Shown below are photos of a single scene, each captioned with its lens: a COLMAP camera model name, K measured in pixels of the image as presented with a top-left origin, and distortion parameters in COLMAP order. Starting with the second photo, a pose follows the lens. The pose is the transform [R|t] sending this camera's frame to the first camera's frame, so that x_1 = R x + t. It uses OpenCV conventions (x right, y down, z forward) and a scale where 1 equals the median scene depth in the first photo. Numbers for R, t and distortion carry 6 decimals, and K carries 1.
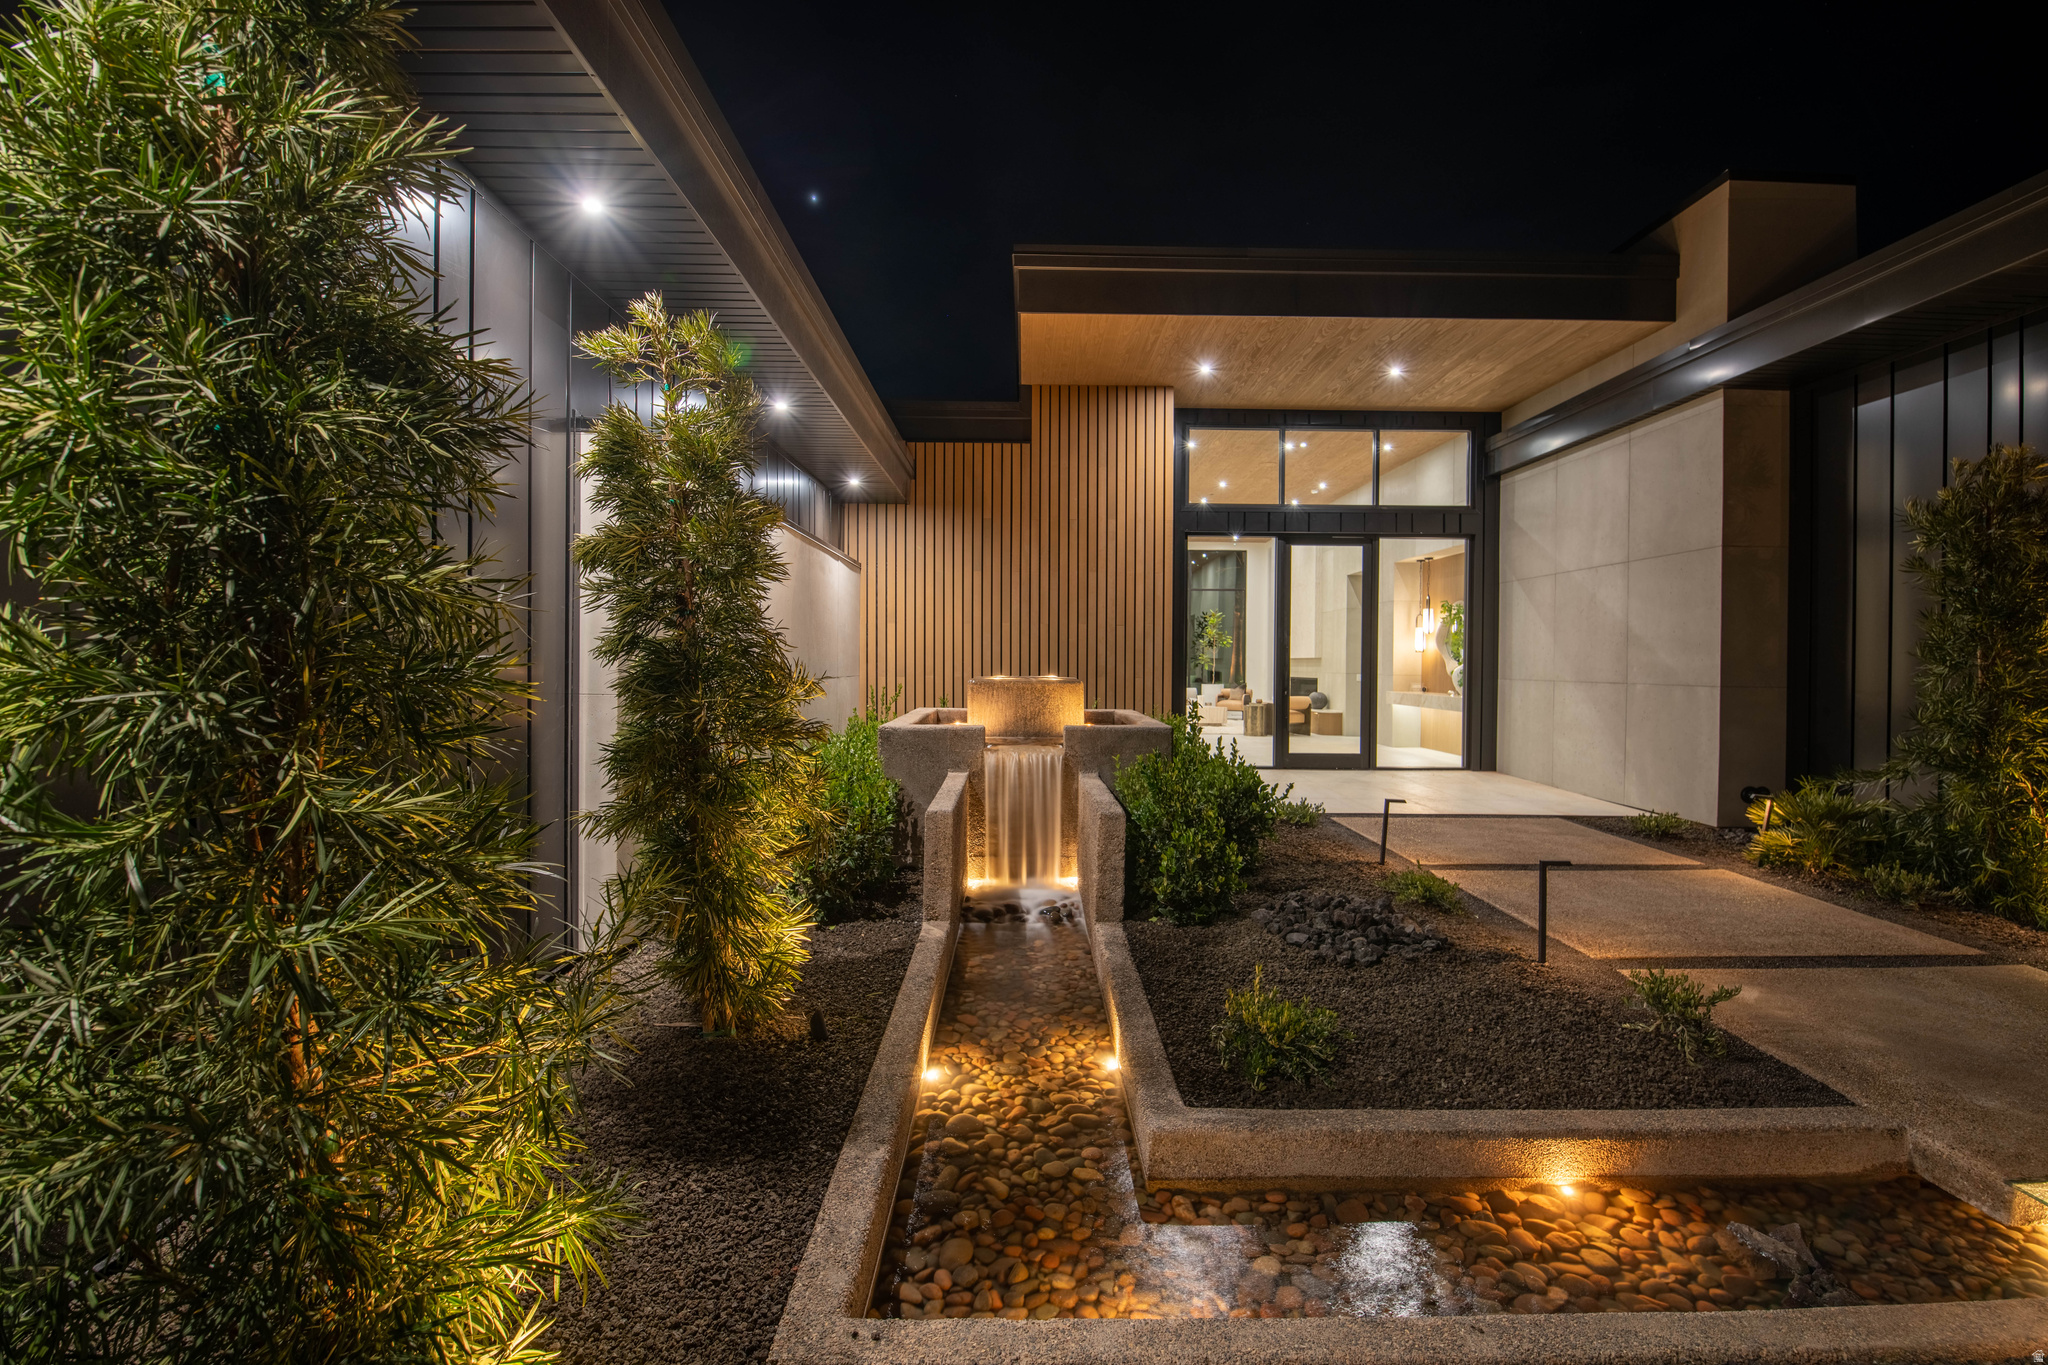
lens RADIAL K [[889.3, 0, 1034.9], [0, 889.3, 674.8], [0, 0, 1]] dist [-0.004775, -0.008260]
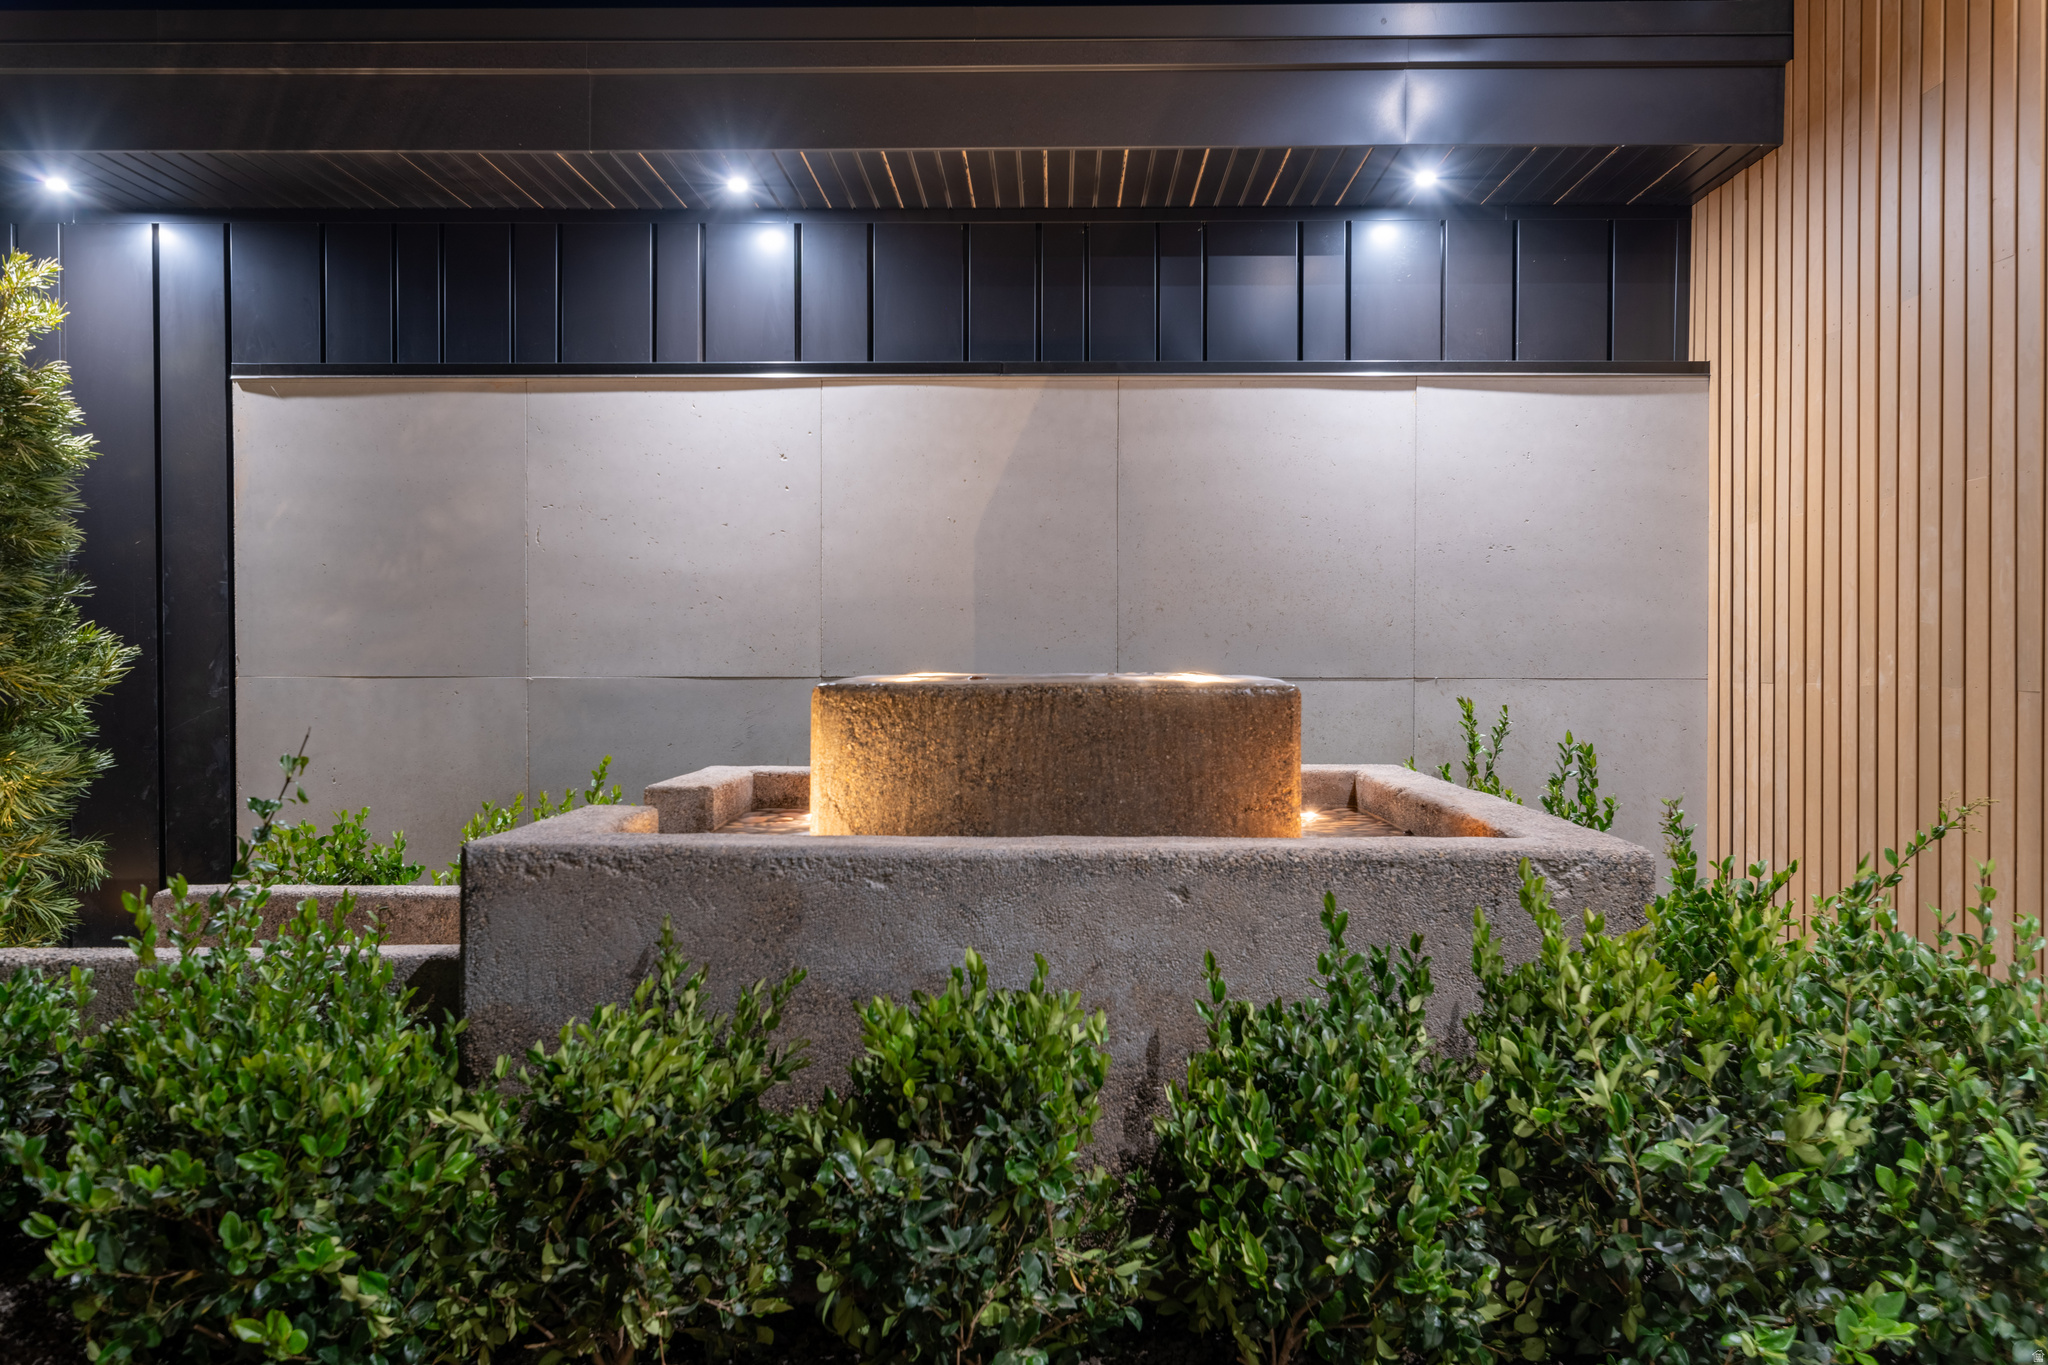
lens RADIAL K [[1408.7, 0, 1027.6], [0, 1408.7, 679.2], [0, 0, 1]] dist [0.028585, 0.001124]
pose [[-0.027969, -0.000844, -0.999608, 0.593937], [-0.016771, 0.999859, -0.000375, 0.007694], [0.999468, 0.016754, -0.027979, 1.192087]]
